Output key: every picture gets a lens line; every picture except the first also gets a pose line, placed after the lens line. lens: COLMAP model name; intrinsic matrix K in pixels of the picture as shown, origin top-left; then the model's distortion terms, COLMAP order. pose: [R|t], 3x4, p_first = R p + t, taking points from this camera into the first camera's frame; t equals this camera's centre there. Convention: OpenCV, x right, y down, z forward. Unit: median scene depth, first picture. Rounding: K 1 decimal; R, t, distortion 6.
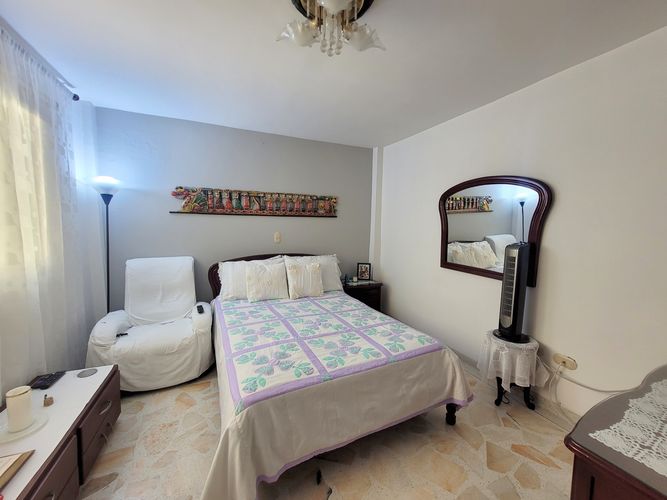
lens RADIAL K [[261.7, 0, 335.4], [0, 261.7, 245.6], [0, 0, 1]] dist [0.001164, -0.000060]
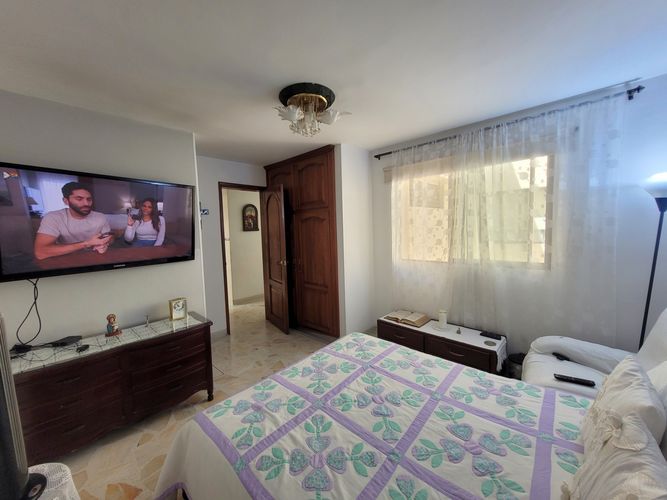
lens RADIAL K [[261.7, 0, 335.4], [0, 261.7, 245.6], [0, 0, 1]] dist [0.001164, -0.000060]
pose [[-0.929261, 0.043893, -0.366806, 0.272748], [-0.009917, 0.989595, 0.143540, -0.188997], [0.369290, 0.137023, -0.919157, 1.620129]]
